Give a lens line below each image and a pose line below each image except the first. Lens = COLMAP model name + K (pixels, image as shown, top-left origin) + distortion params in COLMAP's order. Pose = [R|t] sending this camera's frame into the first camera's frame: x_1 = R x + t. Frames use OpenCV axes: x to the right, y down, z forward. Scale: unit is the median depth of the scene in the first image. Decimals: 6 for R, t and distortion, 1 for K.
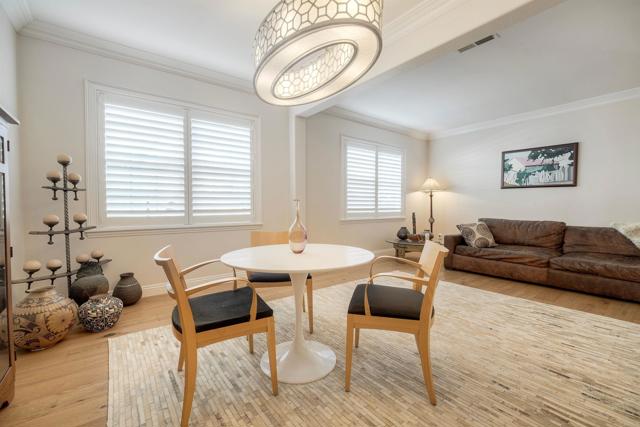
lens RADIAL K [[277.4, 0, 326.5], [0, 277.4, 206.2], [0, 0, 1]] dist [0.002045, 0.000317]
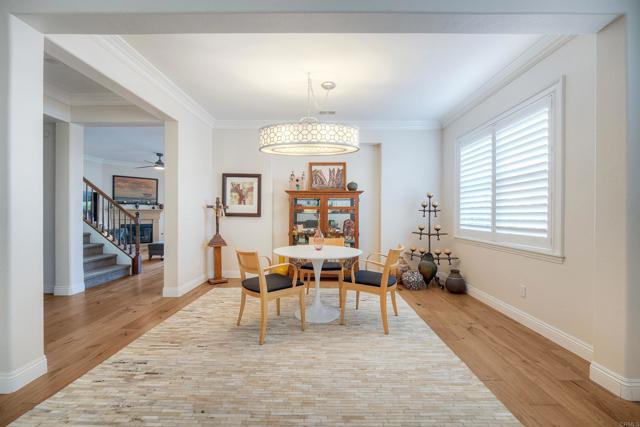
lens RADIAL K [[267.6, 0, 320.0], [0, 267.6, 213.5], [0, 0, 1]] dist [-0.000456, -0.000205]
pose [[-0.628257, -0.003699, -0.777997, 0.486984], [-0.005258, 0.999986, -0.000509, -0.021648], [0.777988, 0.003771, -0.628268, 0.859095]]
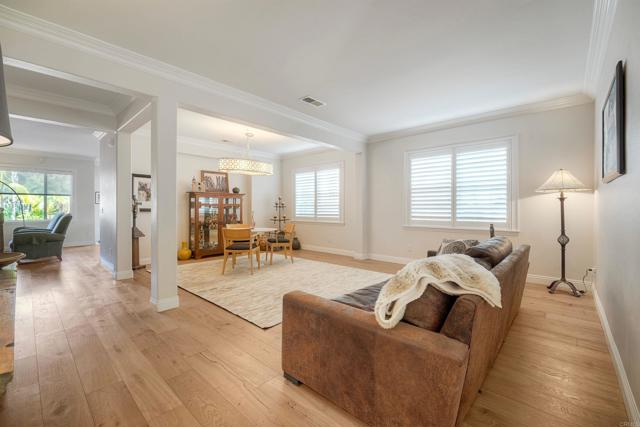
lens RADIAL K [[267.6, 0, 320.0], [0, 267.6, 213.5], [0, 0, 1]] dist [-0.000456, -0.000205]
pose [[0.161717, 0.017967, -0.986674, 1.211245], [-0.001665, 0.999838, 0.017934, -0.022661], [0.986836, -0.001257, 0.161721, 0.534280]]
